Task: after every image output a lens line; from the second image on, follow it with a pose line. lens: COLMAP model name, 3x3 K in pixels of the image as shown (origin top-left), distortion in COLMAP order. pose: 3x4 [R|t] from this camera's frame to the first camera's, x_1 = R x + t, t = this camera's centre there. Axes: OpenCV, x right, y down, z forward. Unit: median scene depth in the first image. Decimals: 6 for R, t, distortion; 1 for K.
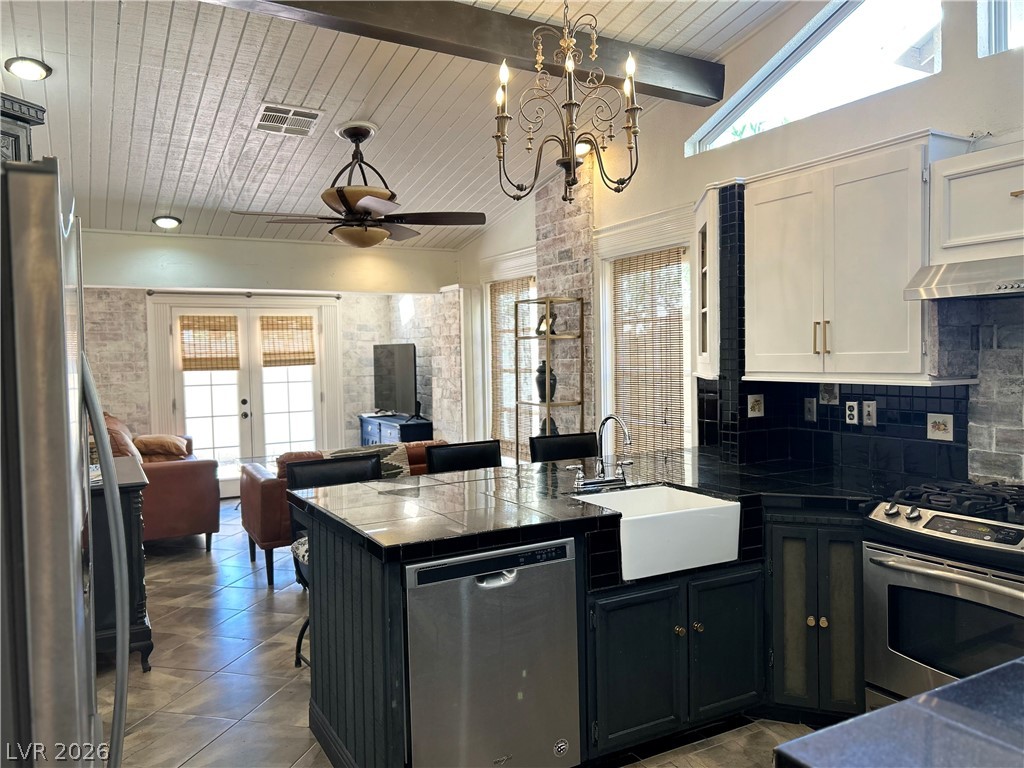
lens RADIAL K [[769.6, 0, 511.3], [0, 769.6, 386.8], [0, 0, 1]] dist [0.018556, -0.024116]
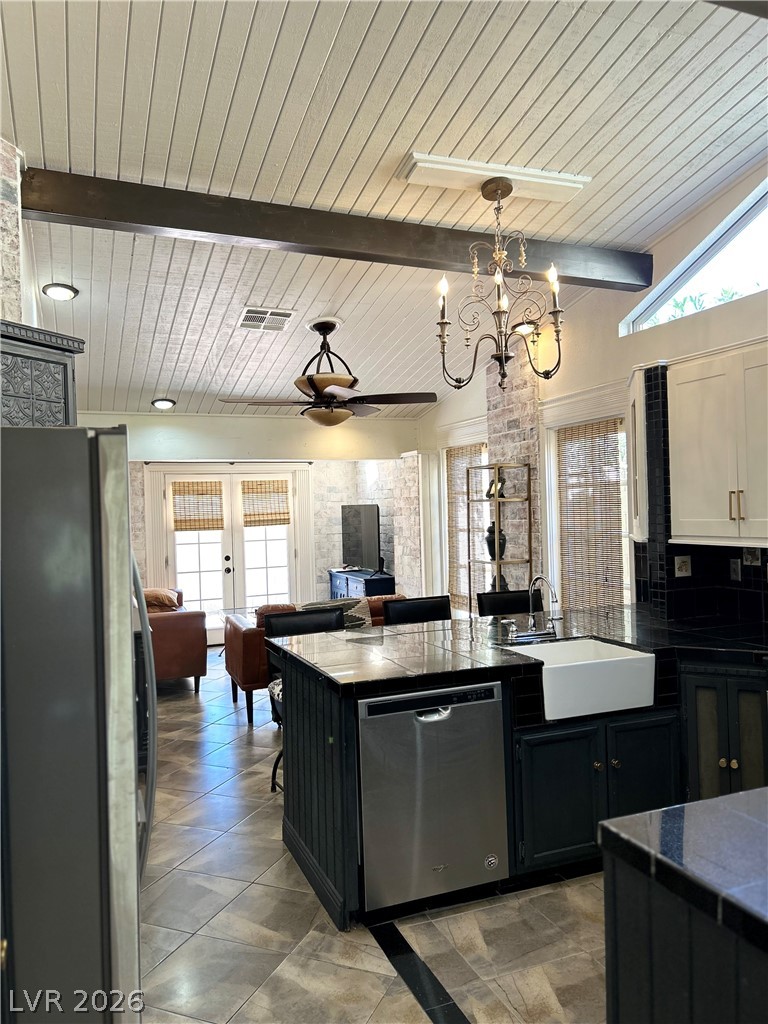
lens RADIAL K [[769.6, 0, 386.3], [0, 769.6, 510.0], [0, 0, 1]] dist [0.018556, -0.024116]
pose [[0.992070, -0.008357, -0.125405, 0.037330], [0.003851, 0.999340, -0.036132, -0.016325], [0.125624, 0.035363, 0.991447, -0.131906]]
